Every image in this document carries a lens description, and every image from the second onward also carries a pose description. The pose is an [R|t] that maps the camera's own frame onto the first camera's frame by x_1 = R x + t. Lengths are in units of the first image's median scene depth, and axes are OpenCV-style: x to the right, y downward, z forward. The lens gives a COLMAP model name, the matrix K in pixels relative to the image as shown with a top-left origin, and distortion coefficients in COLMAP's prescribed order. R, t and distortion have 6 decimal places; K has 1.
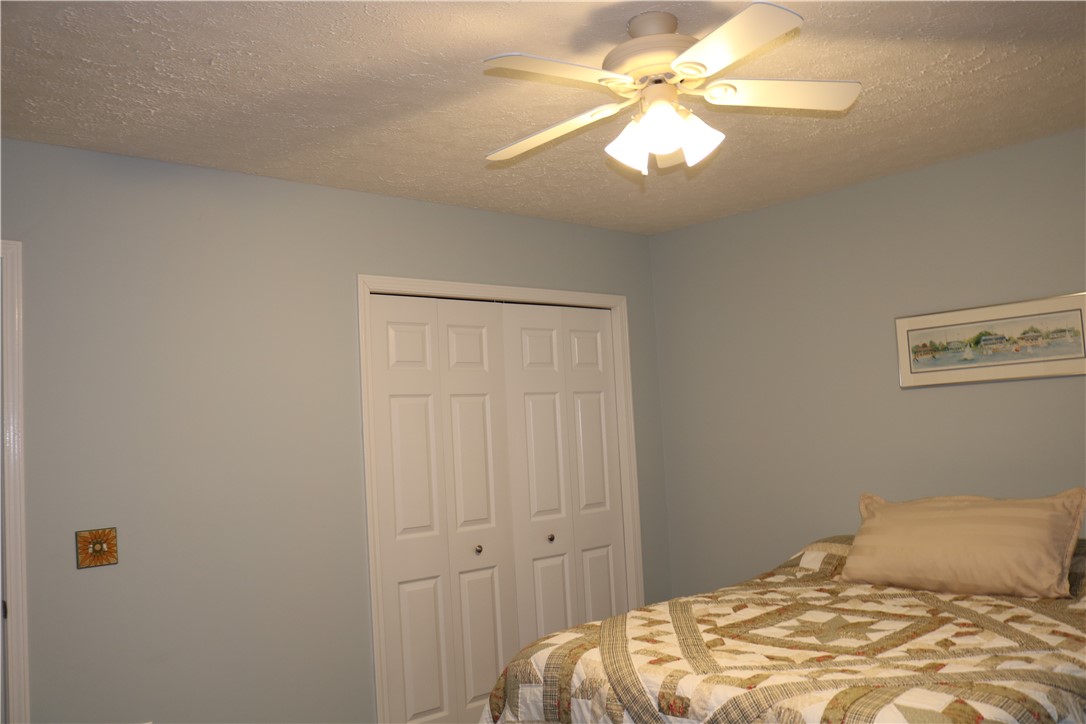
lens RADIAL K [[907.9, 0, 545.0], [0, 907.9, 362.2], [0, 0, 1]] dist [-0.151253, 0.129625]
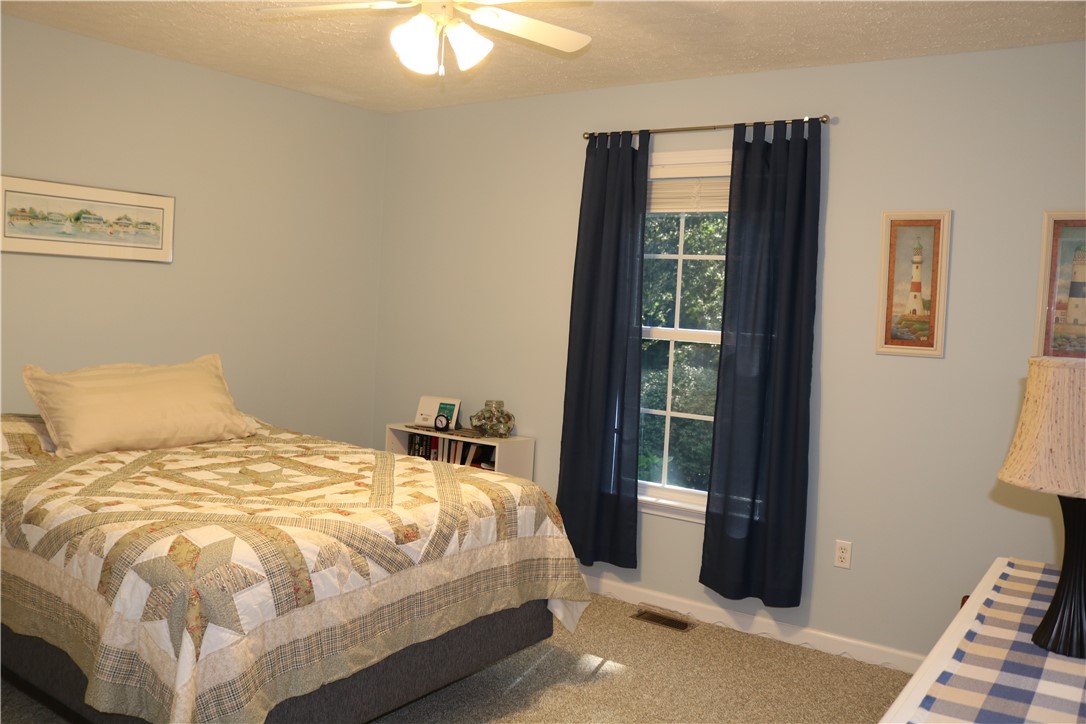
lens RADIAL K [[907.9, 0, 544.9], [0, 907.9, 362.6], [0, 0, 1]] dist [-0.151253, 0.129625]
pose [[-0.220533, -0.020863, 0.975156, -0.671341], [-0.112510, 0.993642, -0.004185, 0.092514], [-0.968869, -0.110638, -0.221478, 0.708012]]
